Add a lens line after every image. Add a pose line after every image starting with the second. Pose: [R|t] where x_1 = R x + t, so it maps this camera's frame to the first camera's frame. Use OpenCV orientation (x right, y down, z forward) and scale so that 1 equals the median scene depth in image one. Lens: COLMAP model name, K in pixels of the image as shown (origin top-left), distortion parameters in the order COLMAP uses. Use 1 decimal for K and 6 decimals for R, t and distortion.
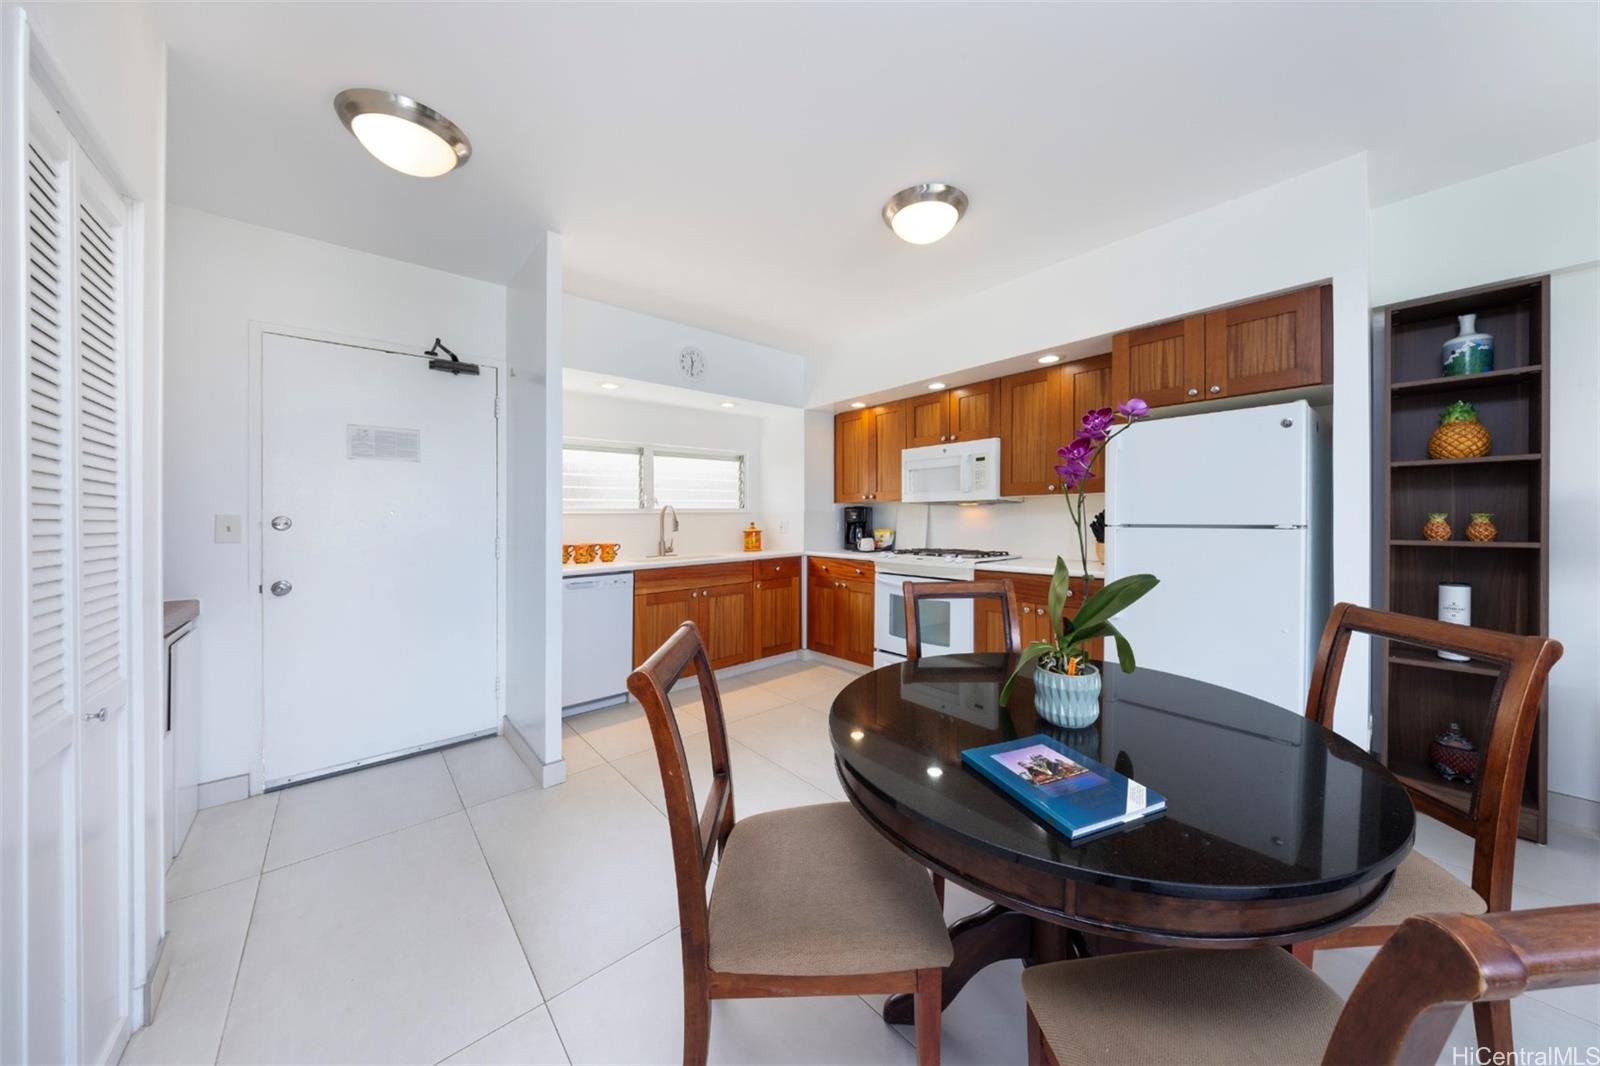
lens RADIAL K [[523.0, 0, 877.9], [0, 523.0, 518.5], [0, 0, 1]] dist [-0.008769, -0.000597]
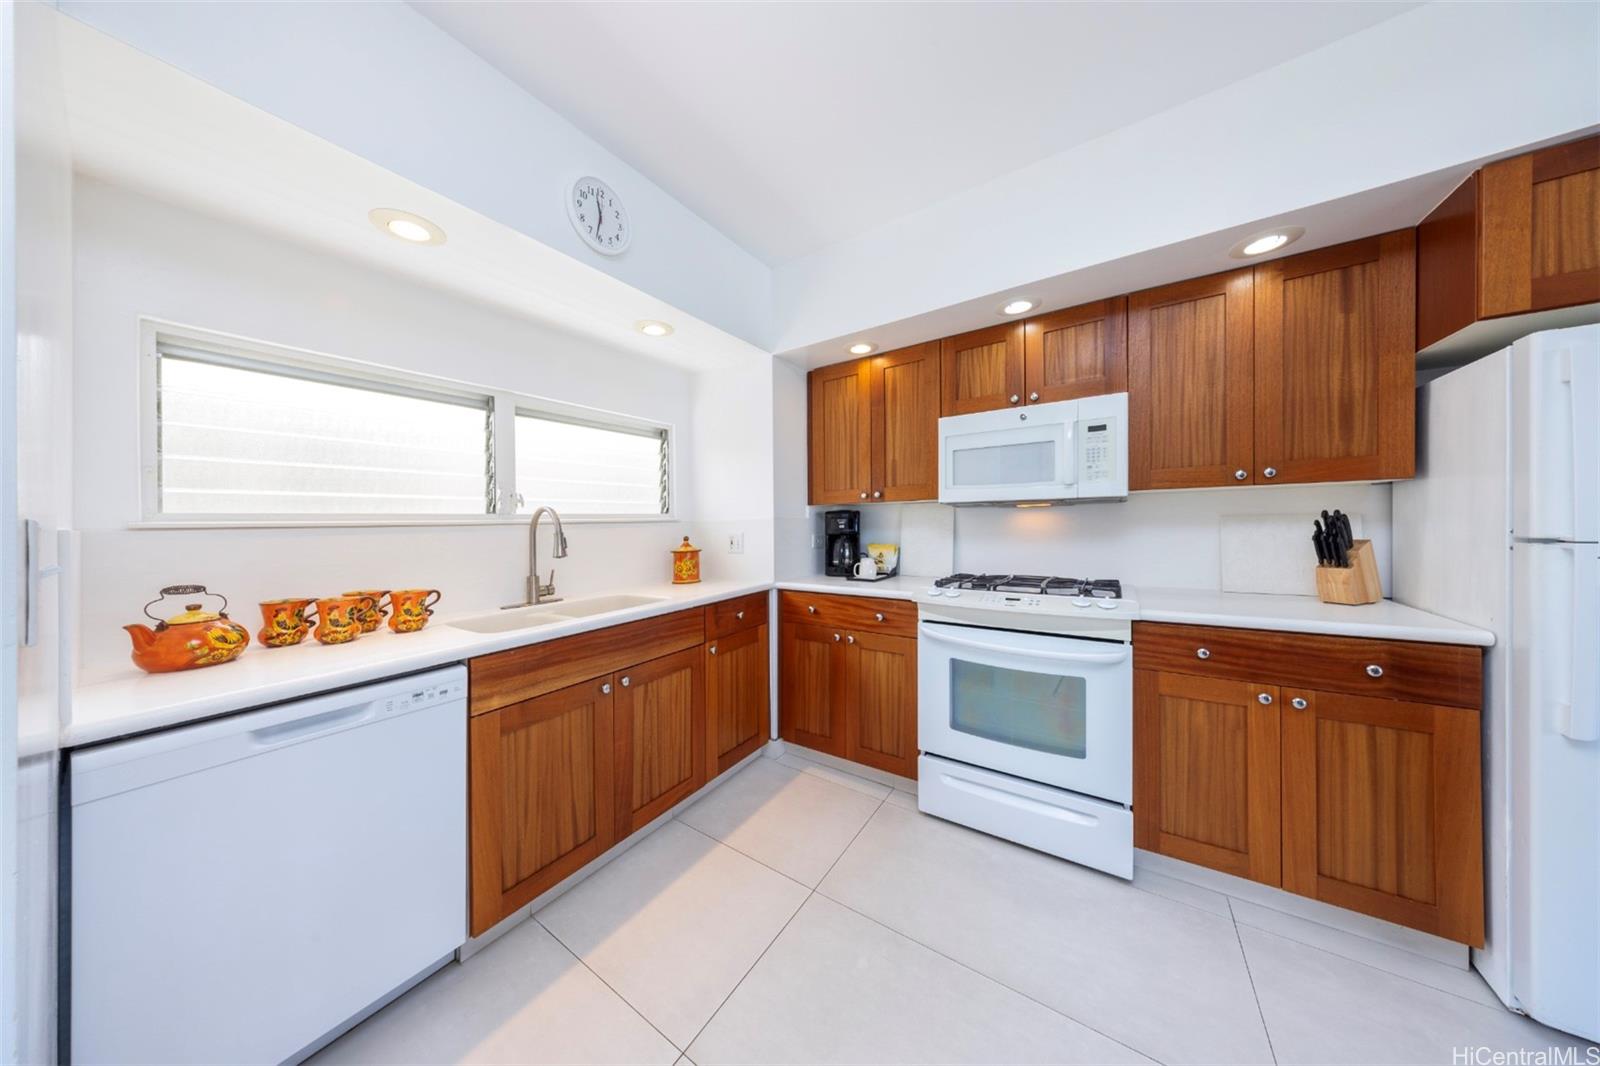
lens RADIAL K [[489.1, 0, 806.1], [0, 489.1, 517.4], [0, 0, 1]] dist [-0.003598, 0.000094]
pose [[0.989060, -0.005742, 0.147402, -0.204352], [0.007860, 0.999874, -0.013789, -0.006181], [-0.147304, 0.014797, 0.988981, 0.453935]]
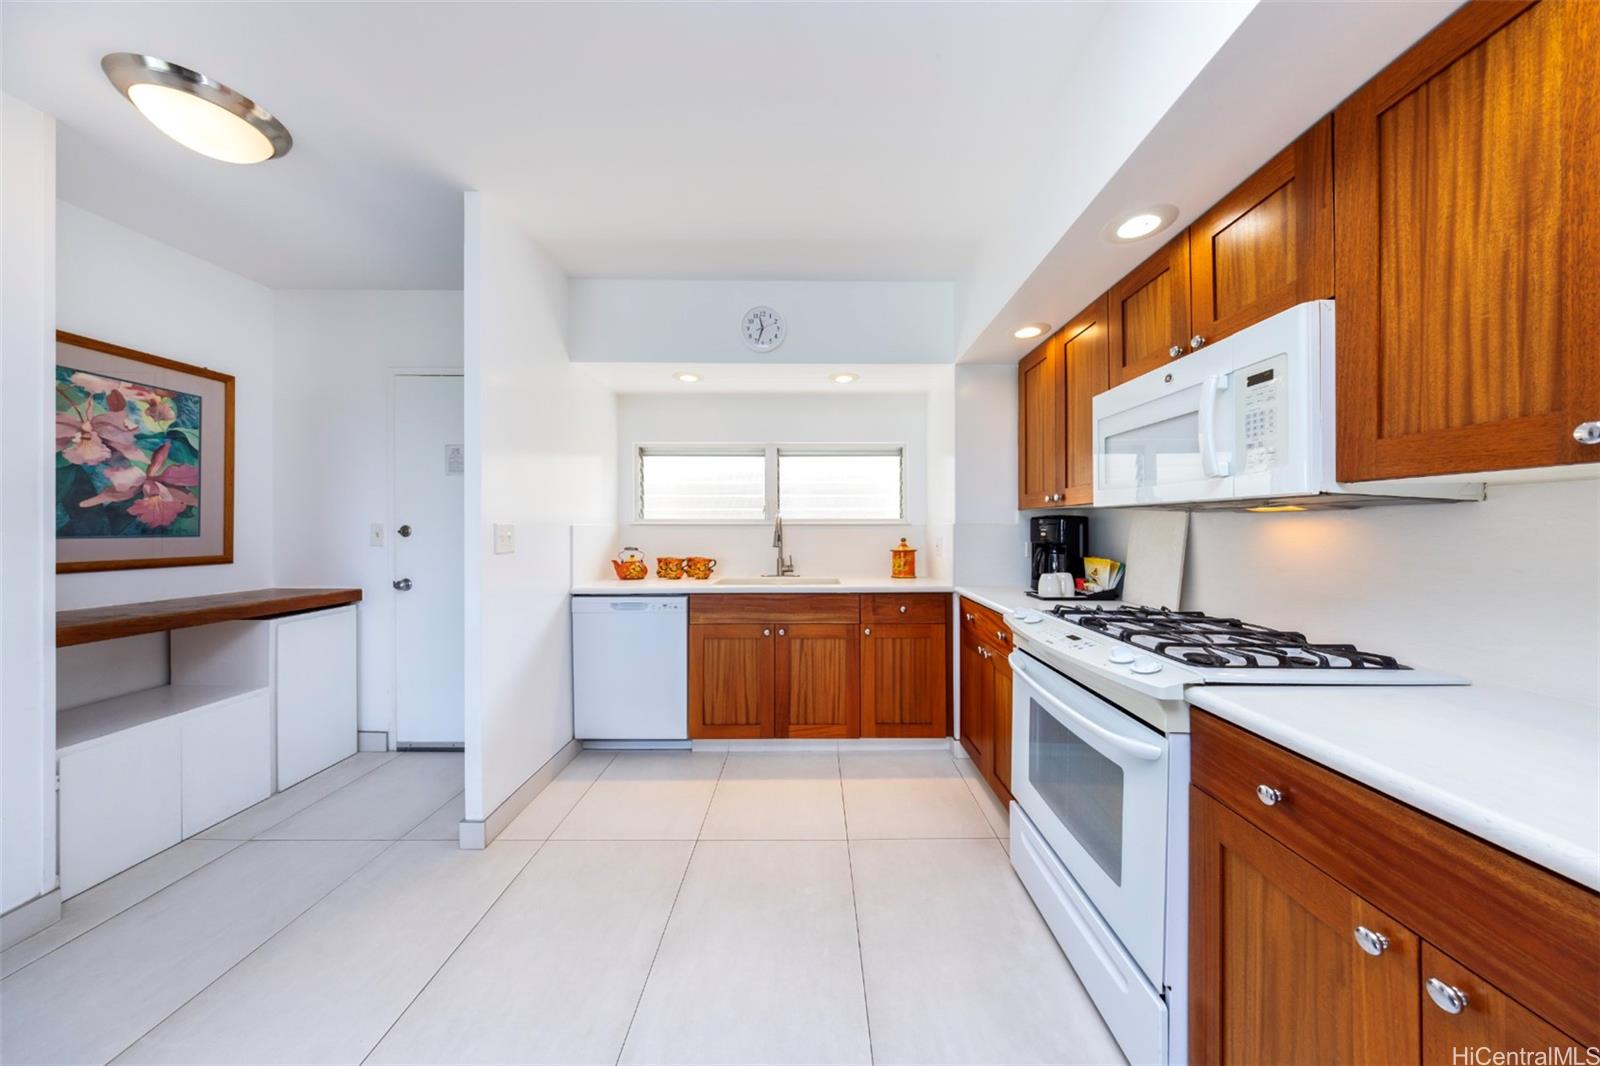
lens RADIAL K [[489.1, 0, 817.5], [0, 489.1, 521.2], [0, 0, 1]] dist [-0.003598, 0.000094]
pose [[0.656991, 0.005665, -0.753877, 0.209550], [-0.013318, 0.999903, -0.004093, -0.012632], [0.753780, 0.012729, 0.657003, 0.517493]]
